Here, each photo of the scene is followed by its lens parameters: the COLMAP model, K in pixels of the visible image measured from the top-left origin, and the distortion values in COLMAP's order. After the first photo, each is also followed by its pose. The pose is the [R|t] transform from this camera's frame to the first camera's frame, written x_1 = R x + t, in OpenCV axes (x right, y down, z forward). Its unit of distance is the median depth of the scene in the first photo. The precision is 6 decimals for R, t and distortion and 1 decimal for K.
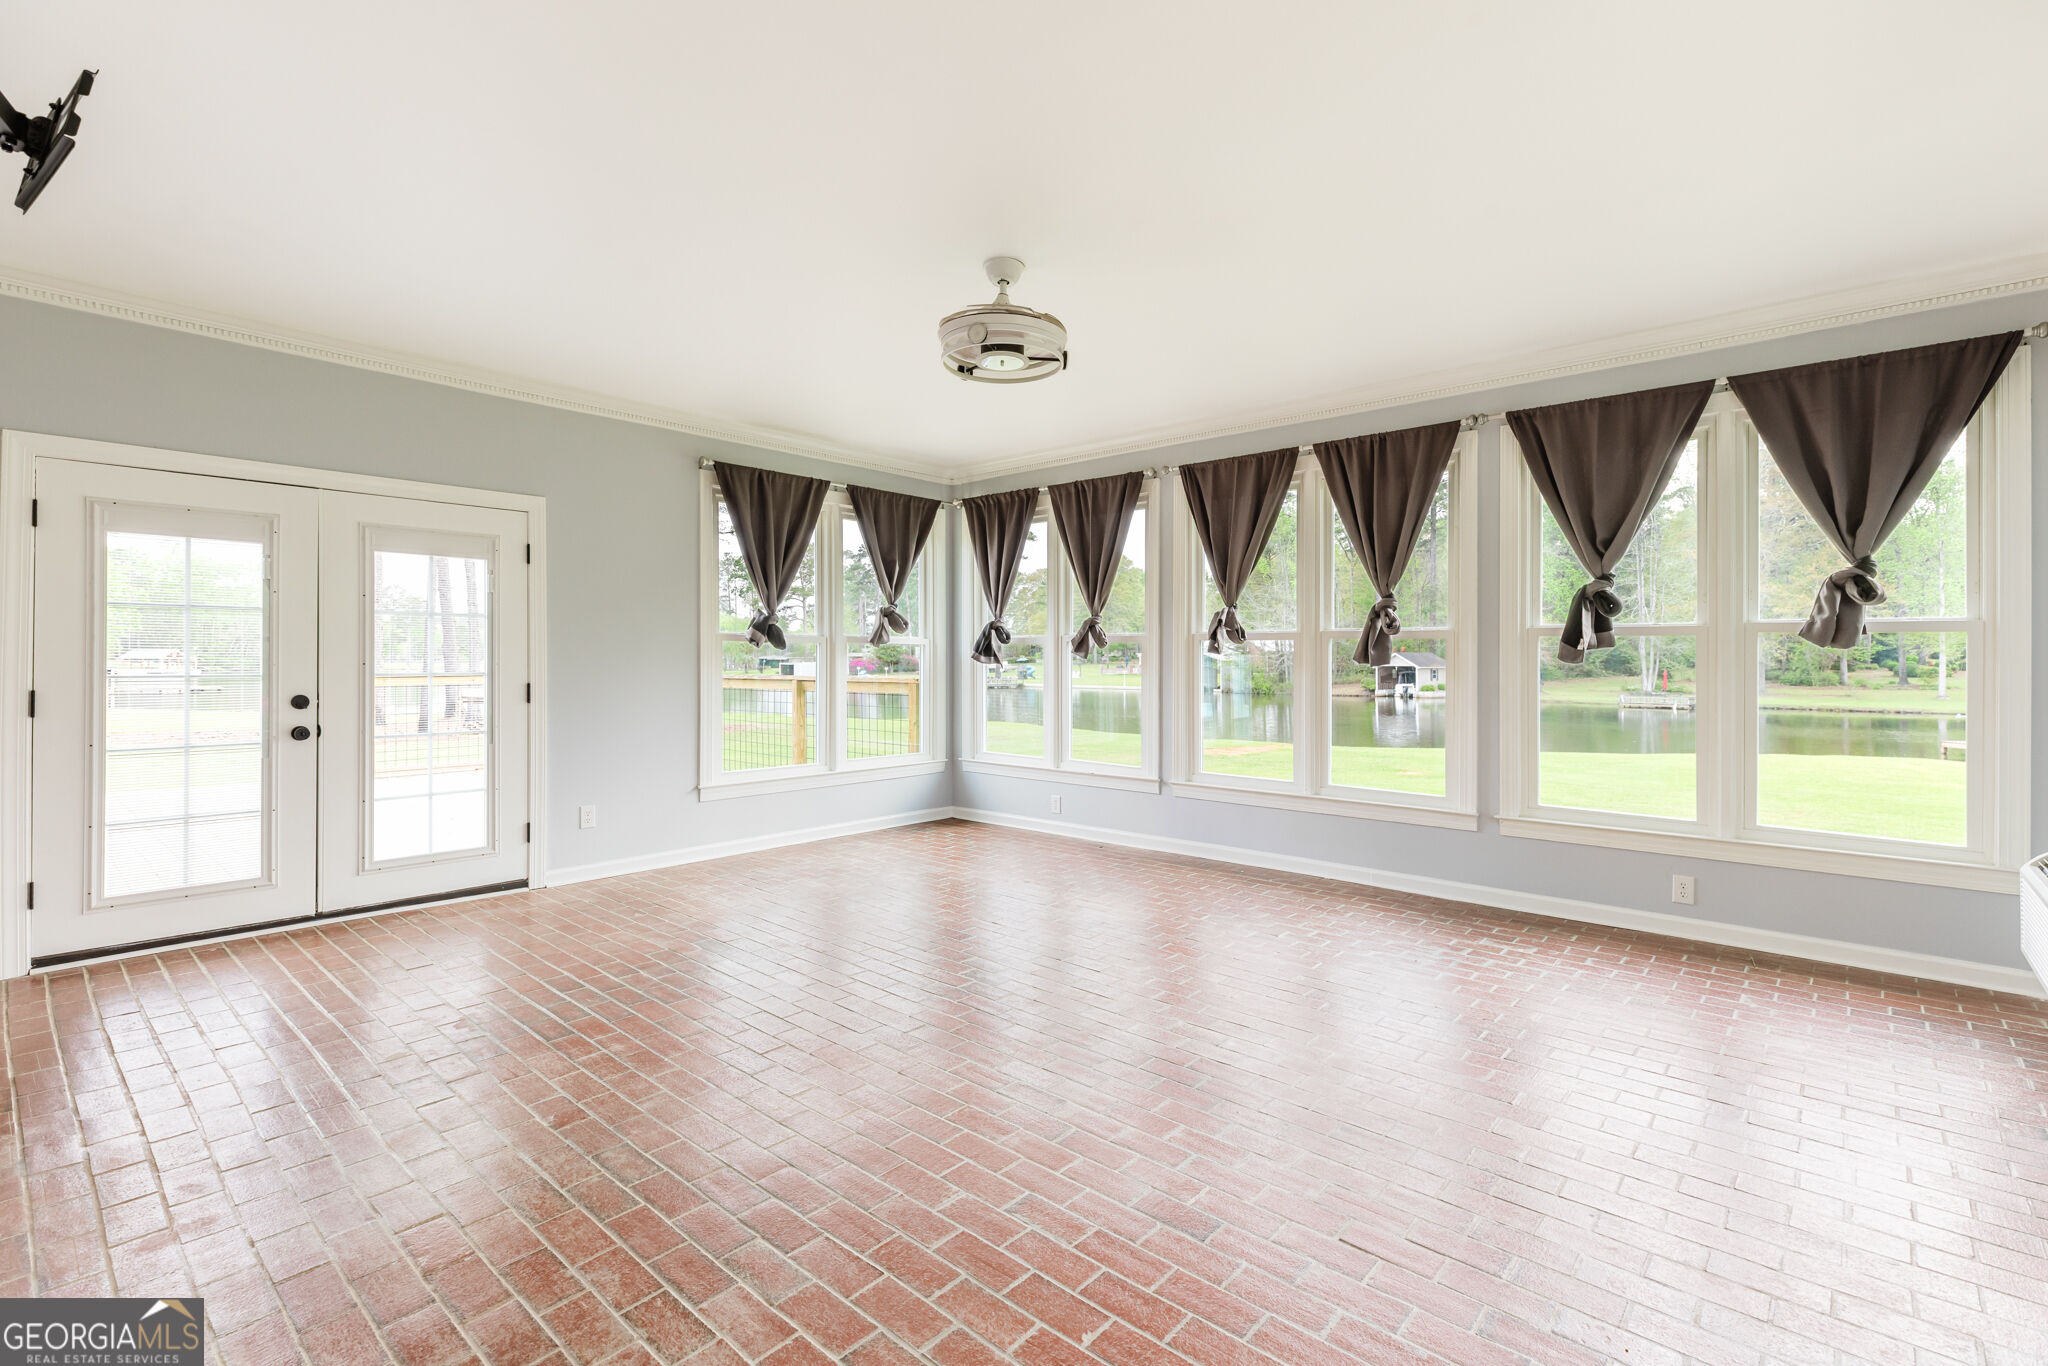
lens RADIAL K [[928.3, 0, 1026.9], [0, 928.3, 664.3], [0, 0, 1]] dist [0.003135, 0.000098]
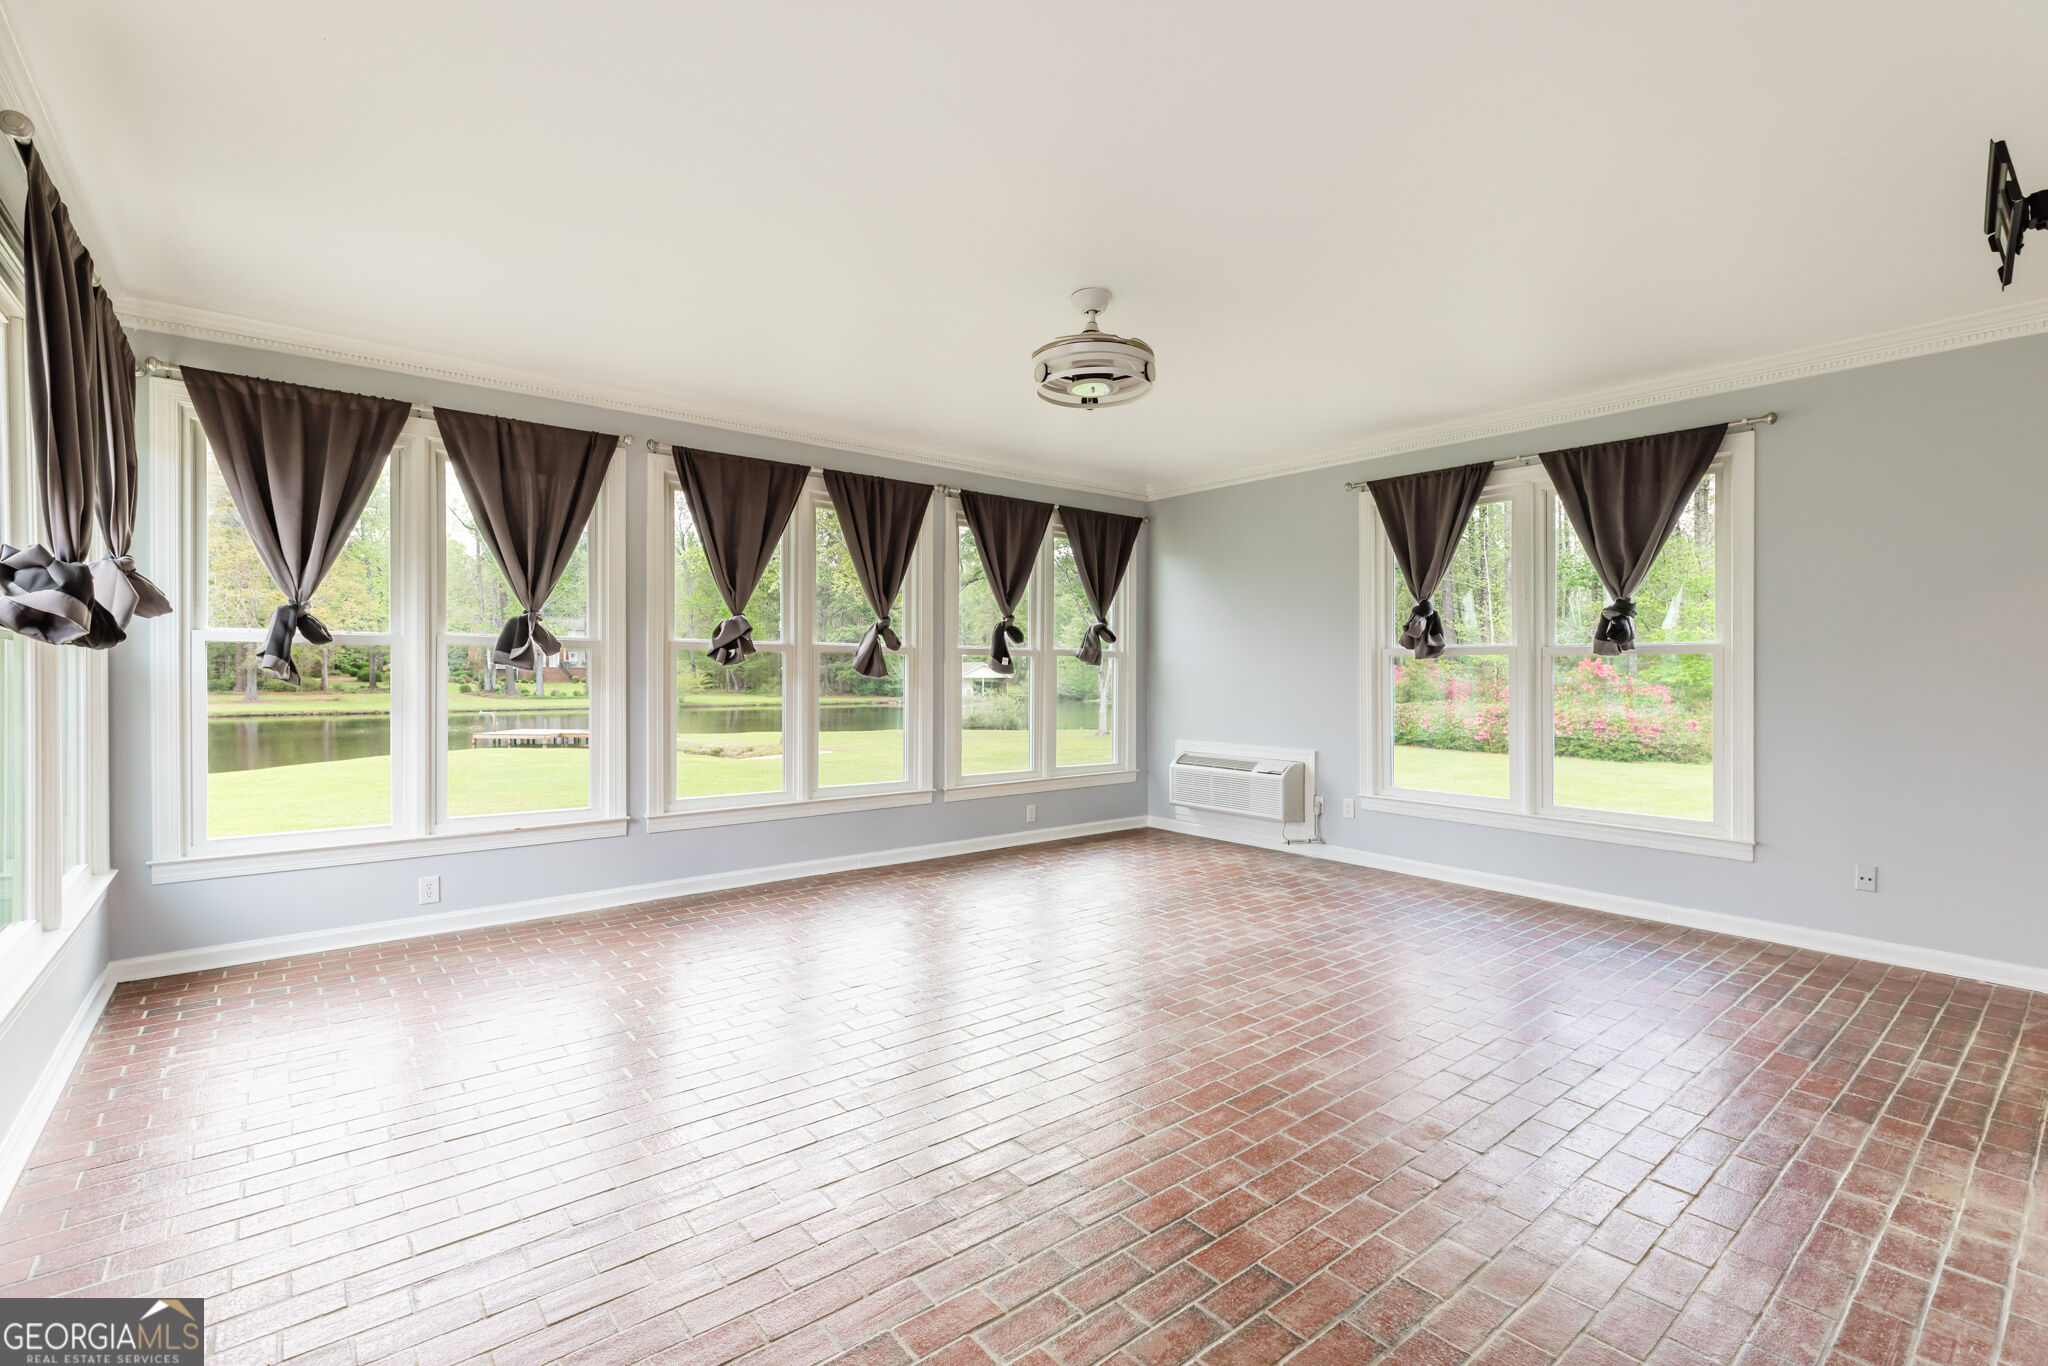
lens RADIAL K [[929.2, 0, 1029.1], [0, 929.2, 674.0], [0, 0, 1]] dist [0.002419, 0.000168]
pose [[0.155892, -0.005848, 0.987757, -0.706852], [0.002054, 0.999982, 0.005596, -0.007322], [-0.987772, 0.001156, 0.155901, 0.600356]]
